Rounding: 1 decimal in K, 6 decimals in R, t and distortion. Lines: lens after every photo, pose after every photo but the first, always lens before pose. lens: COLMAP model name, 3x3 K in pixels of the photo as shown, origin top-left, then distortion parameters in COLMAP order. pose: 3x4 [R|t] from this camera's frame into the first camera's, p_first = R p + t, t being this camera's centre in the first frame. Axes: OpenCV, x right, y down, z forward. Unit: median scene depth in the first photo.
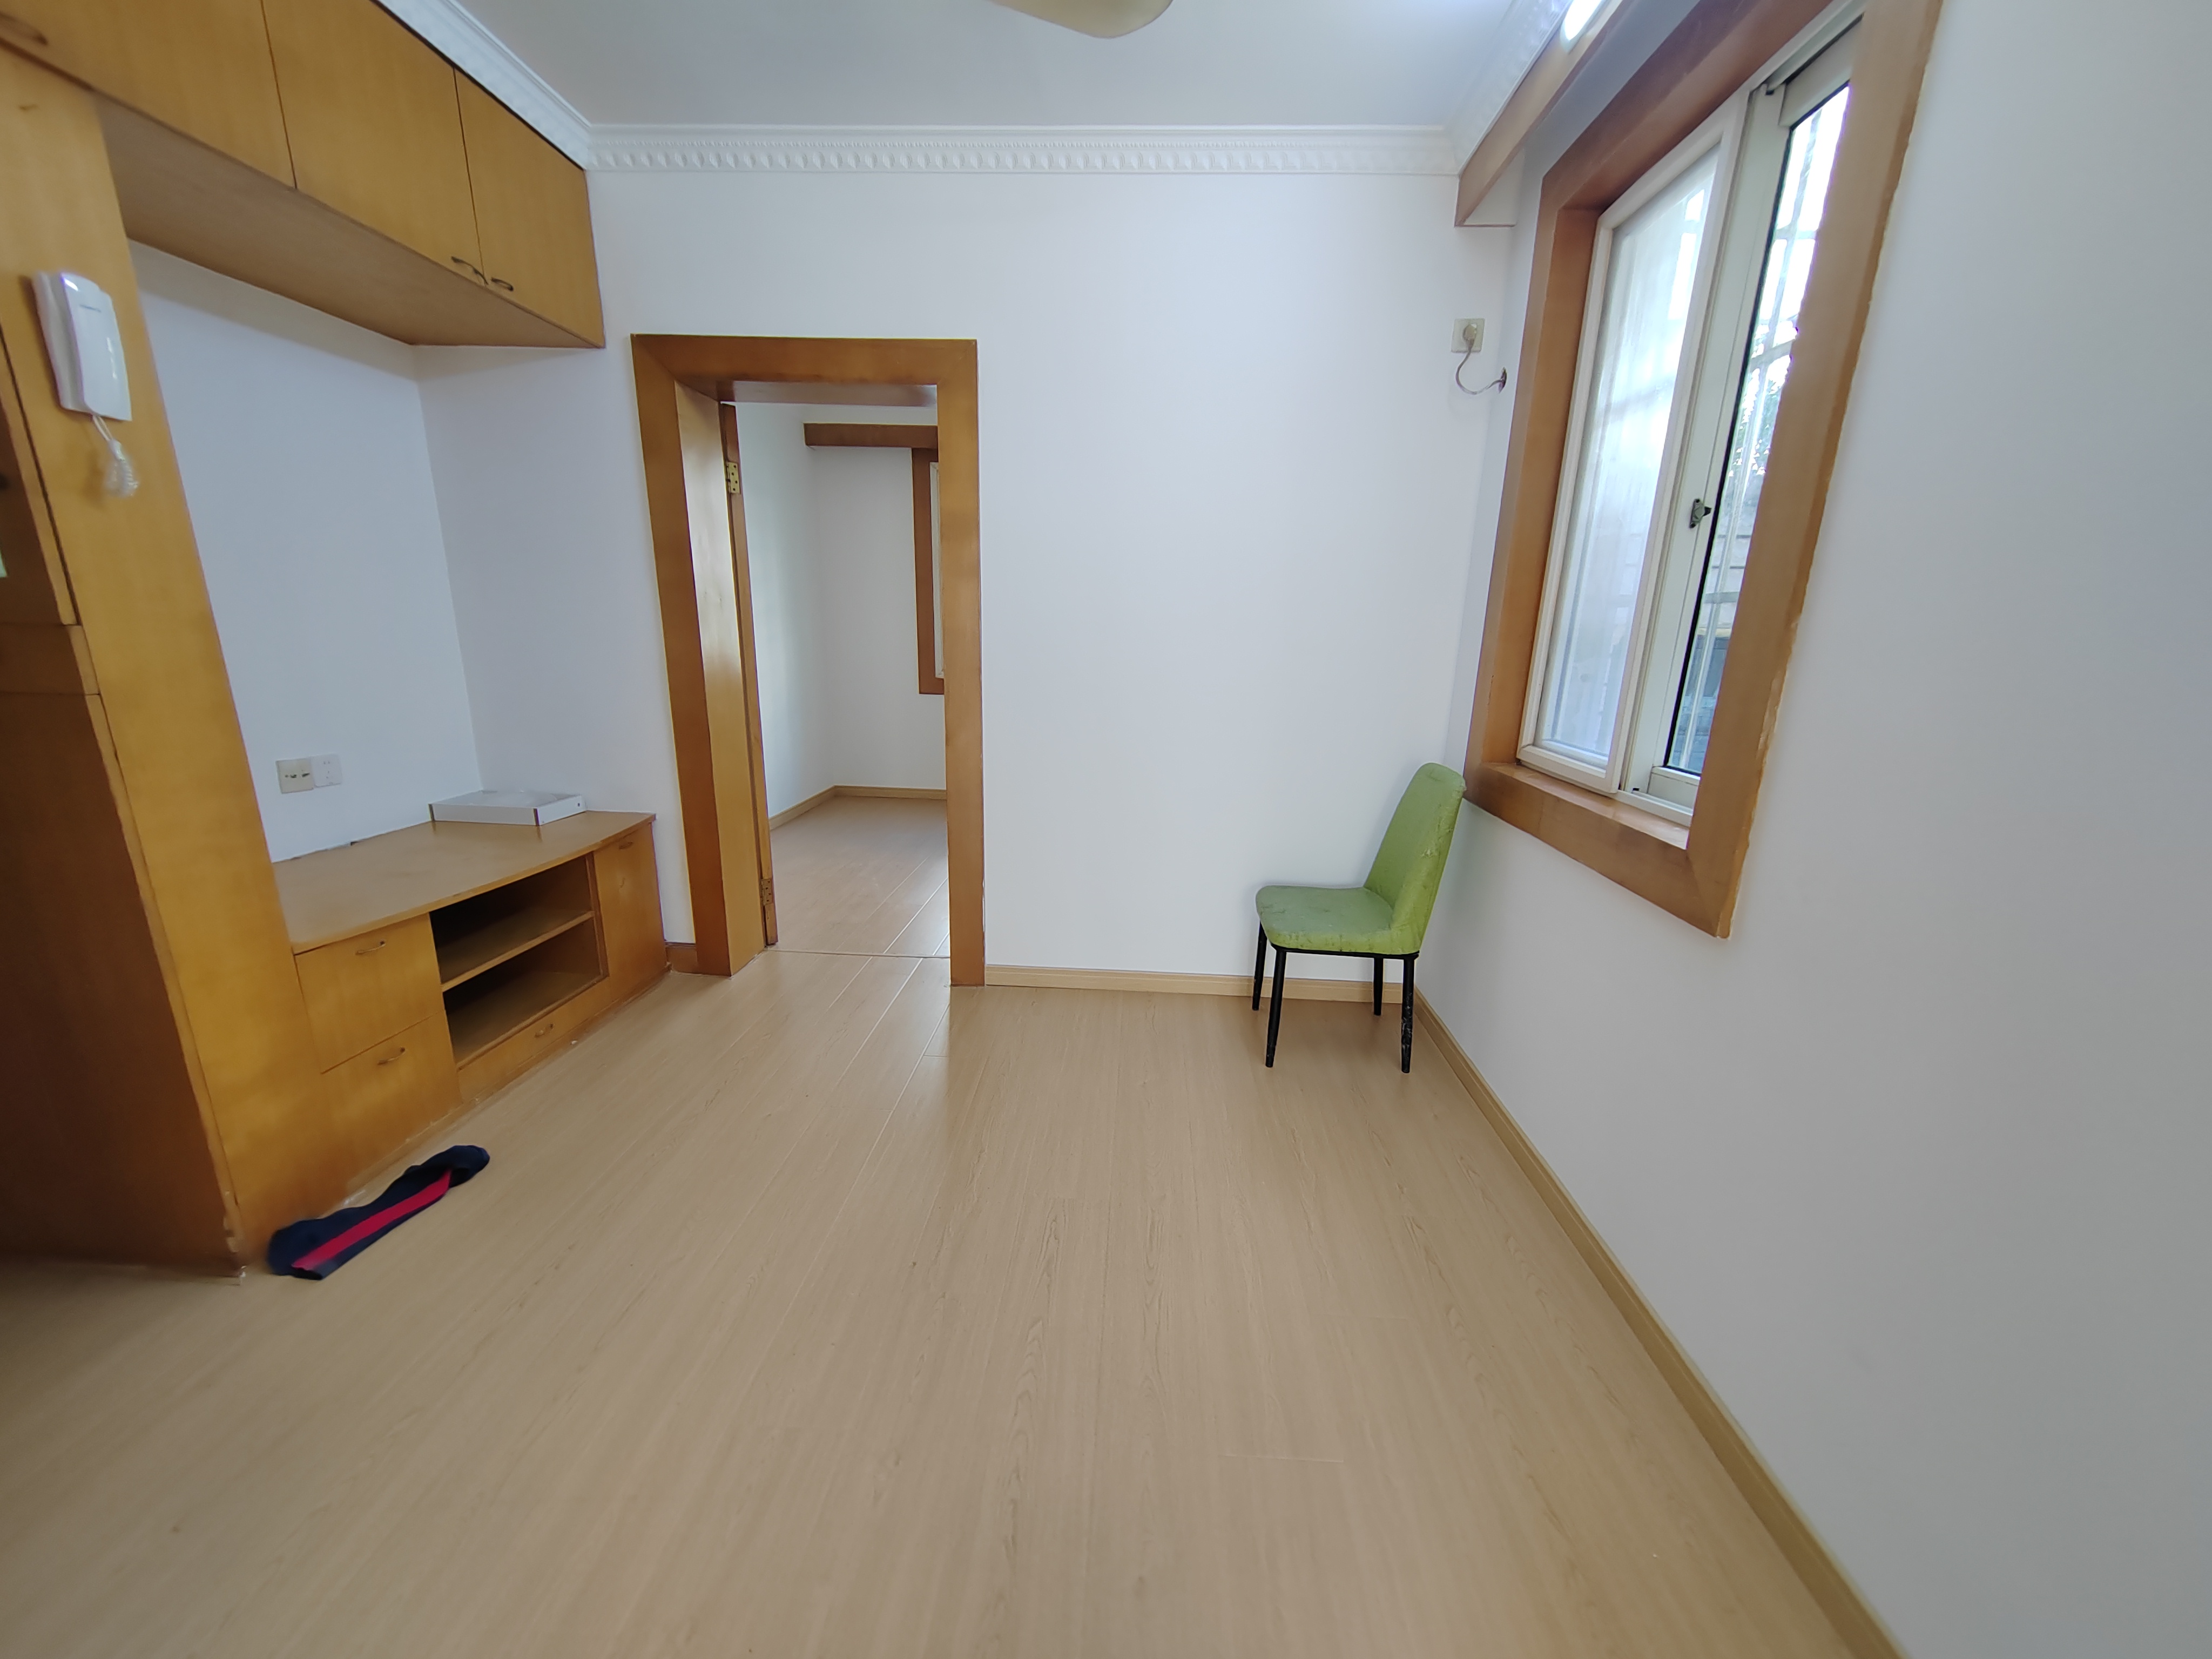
lens RADIAL K [[838.2, 0, 1108.9], [0, 838.2, 843.5], [0, 0, 1]] dist [0.000842, -0.000075]
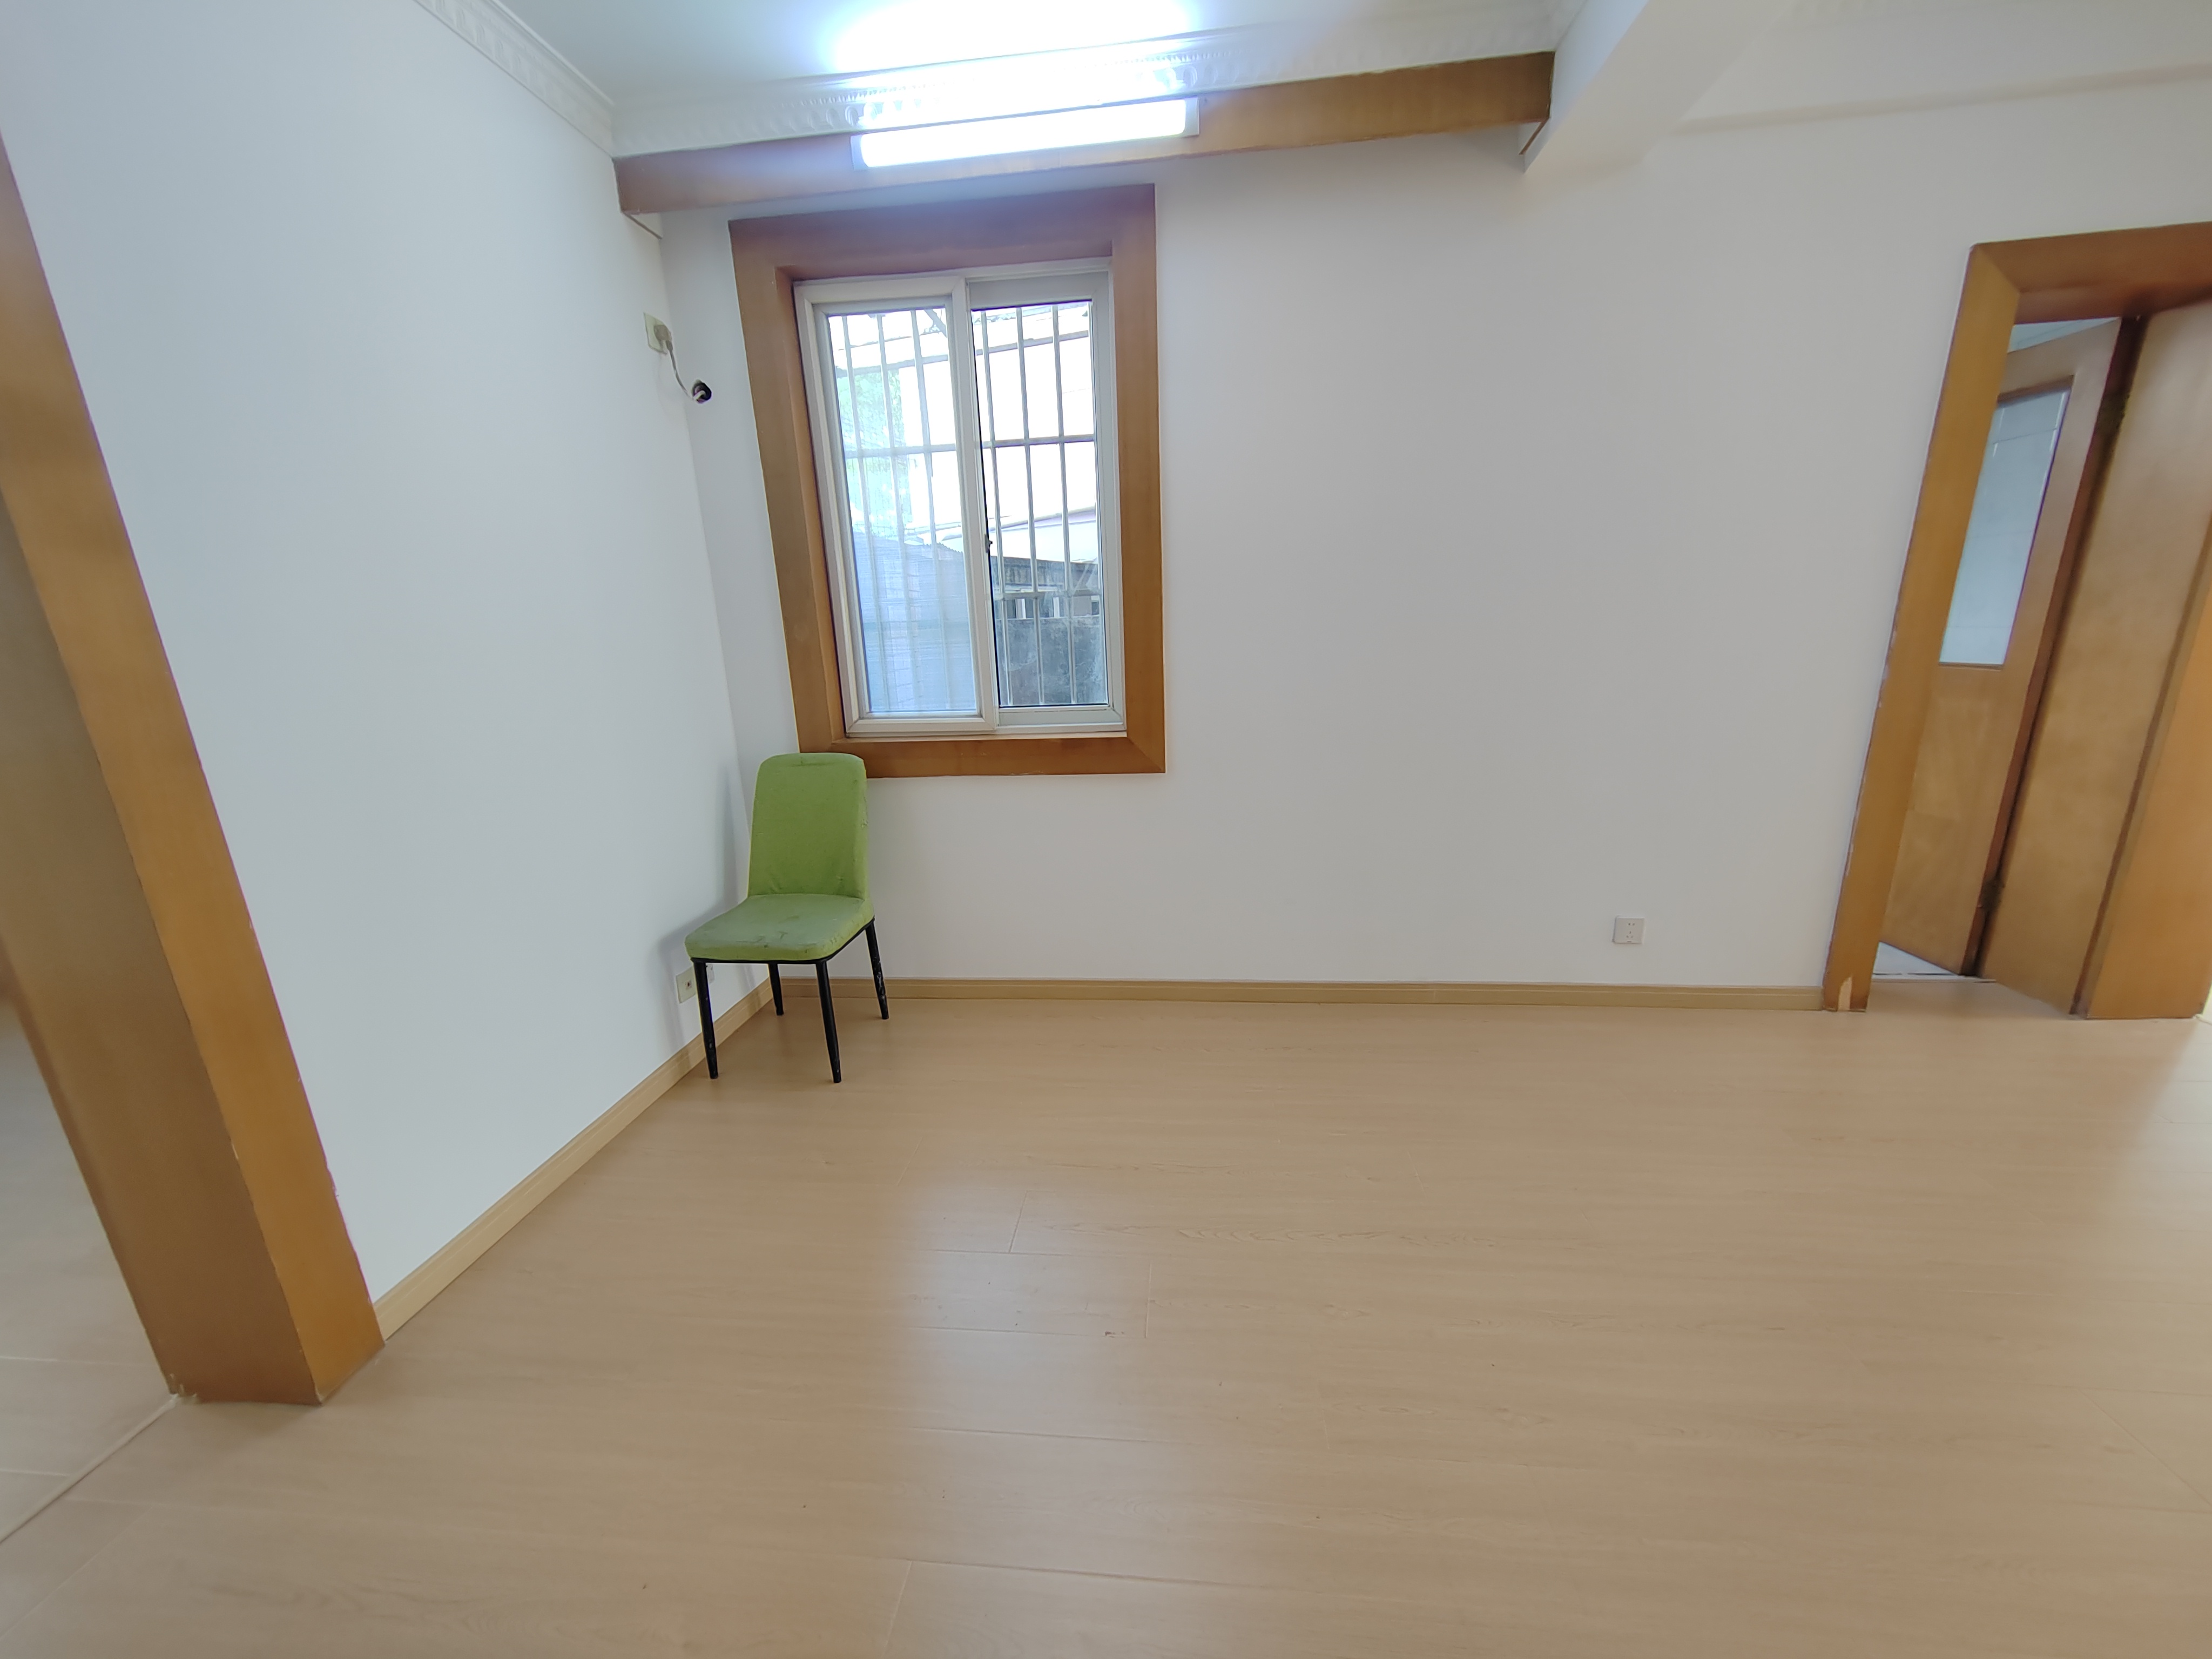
lens RADIAL K [[838.2, 0, 1108.9], [0, 838.2, 843.5], [0, 0, 1]] dist [0.000842, -0.000075]
pose [[0.062494, -0.288320, 0.955493, -0.665030], [0.287847, 0.921889, 0.259353, -0.156544], [-0.955635, 0.258828, 0.140604, 0.507574]]
